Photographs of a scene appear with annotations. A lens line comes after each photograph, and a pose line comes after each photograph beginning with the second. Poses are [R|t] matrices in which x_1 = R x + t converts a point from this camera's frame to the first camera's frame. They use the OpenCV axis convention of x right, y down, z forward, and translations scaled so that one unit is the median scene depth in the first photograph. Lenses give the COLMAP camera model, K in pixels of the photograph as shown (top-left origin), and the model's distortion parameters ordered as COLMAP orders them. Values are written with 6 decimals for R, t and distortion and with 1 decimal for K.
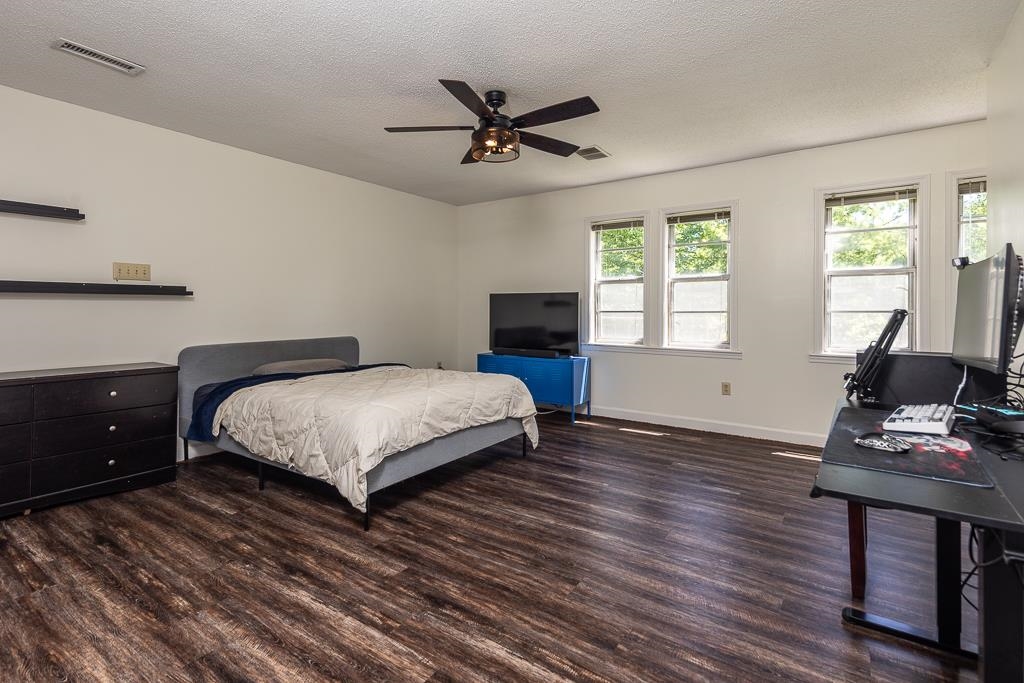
lens RADIAL K [[490.8, 0, 503.4], [0, 490.8, 314.7], [0, 0, 1]] dist [0.046359, -0.011765]
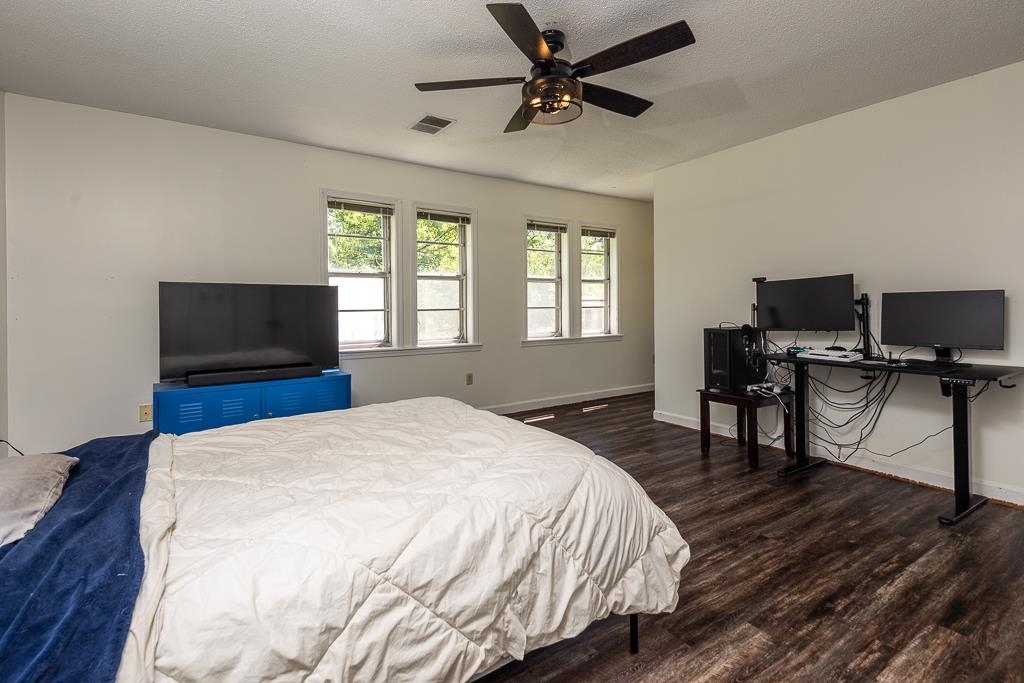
lens RADIAL K [[490.8, 0, 517.7], [0, 490.8, 304.0], [0, 0, 1]] dist [0.046359, -0.011765]
pose [[0.335429, -0.002038, 0.942063, -1.182642], [0.016474, 0.999857, -0.003703, -0.021936], [-0.941921, 0.016762, 0.335415, 1.153296]]
